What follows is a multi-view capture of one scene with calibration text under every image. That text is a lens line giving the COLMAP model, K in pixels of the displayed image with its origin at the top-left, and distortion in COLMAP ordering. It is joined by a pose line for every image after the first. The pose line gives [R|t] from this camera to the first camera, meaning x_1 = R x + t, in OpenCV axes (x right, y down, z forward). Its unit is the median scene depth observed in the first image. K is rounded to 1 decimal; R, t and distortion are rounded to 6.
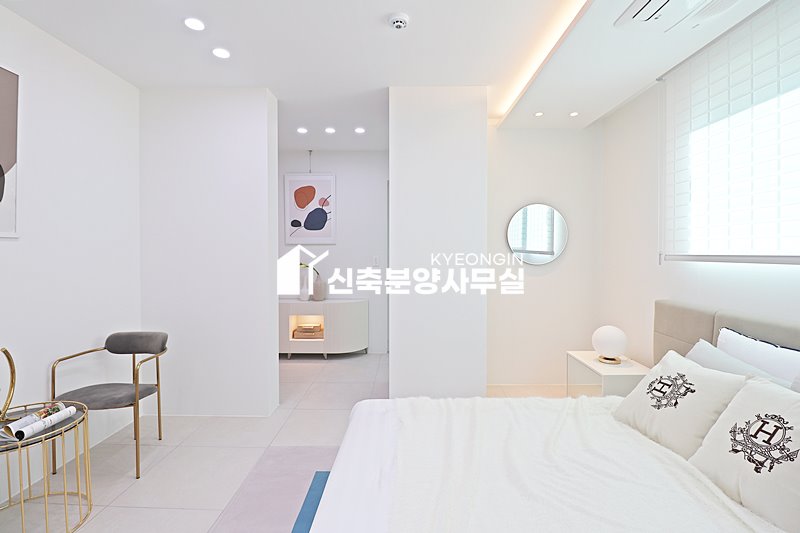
lens RADIAL K [[369.9, 0, 400.7], [0, 369.9, 259.2], [0, 0, 1]] dist [-0.001362, -0.015490]
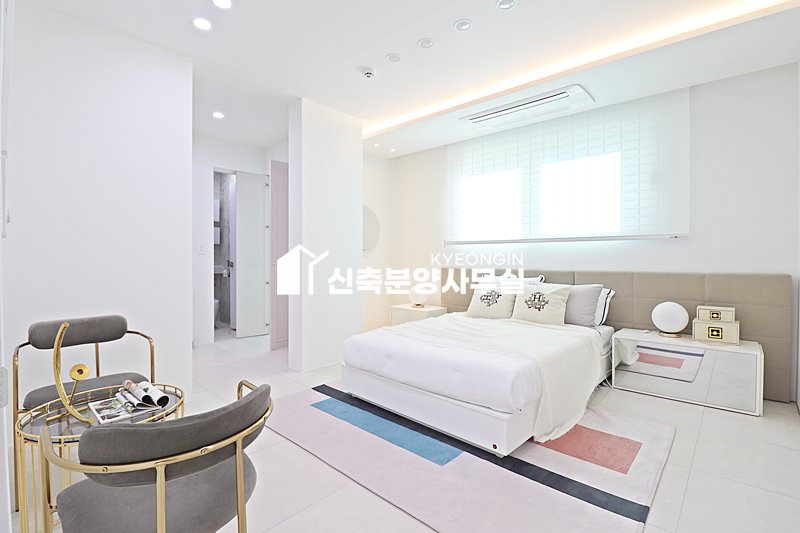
lens RADIAL K [[369.9, 0, 400.7], [0, 369.9, 259.2], [0, 0, 1]] dist [-0.001362, -0.015490]
pose [[0.650023, -0.001948, 0.759912, -0.879634], [0.012016, 0.999898, -0.007715, 0.091296], [-0.759820, 0.014146, 0.649980, -0.028549]]
